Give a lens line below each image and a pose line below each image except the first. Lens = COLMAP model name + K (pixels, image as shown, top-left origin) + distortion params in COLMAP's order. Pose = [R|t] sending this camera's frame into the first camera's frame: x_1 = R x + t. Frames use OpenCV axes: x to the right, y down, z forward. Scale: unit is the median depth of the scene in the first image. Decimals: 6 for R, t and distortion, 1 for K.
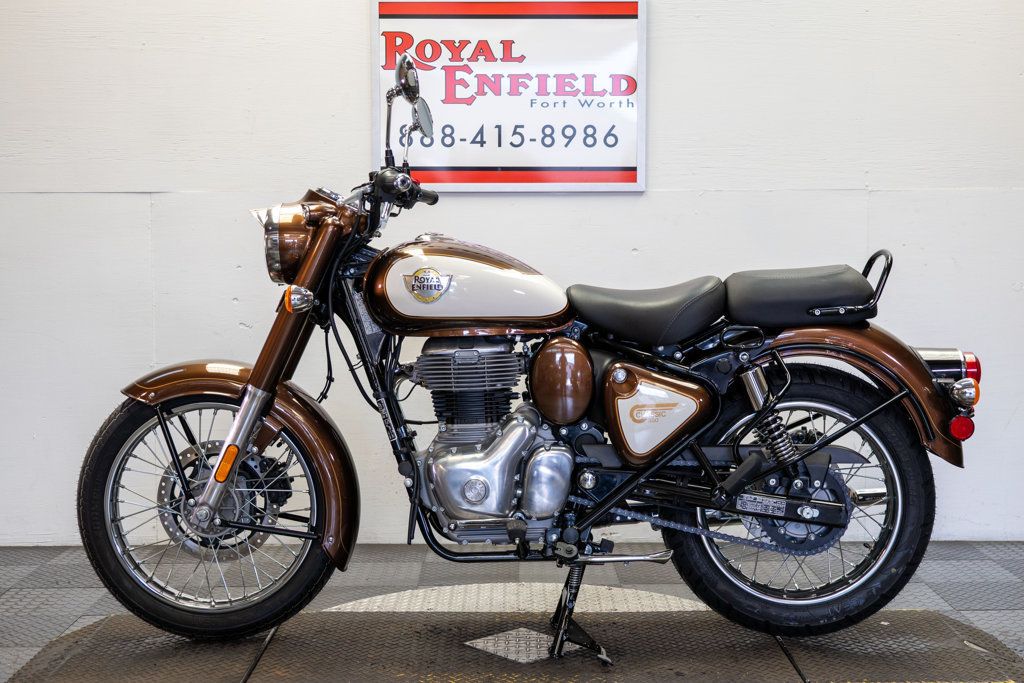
lens RADIAL K [[1475.3, 0, 512.0], [0, 1475.3, 341.5], [0, 0, 1]] dist [-0.010660, 0.026636]
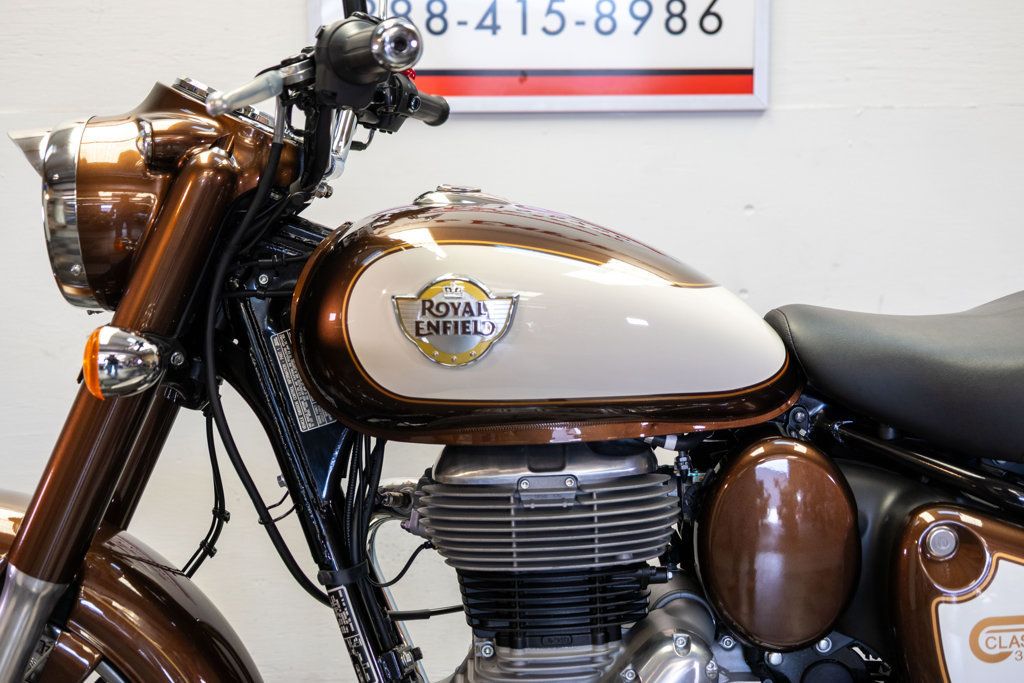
lens RADIAL K [[1483.8, 0, 512.0], [0, 1483.8, 341.5], [0, 0, 1]] dist [0.017369, -0.032655]
pose [[0.999161, -0.011222, 0.039393, -0.055244], [0.009738, 0.999242, 0.037678, -0.045560], [-0.039786, -0.037263, 0.998513, 0.580203]]
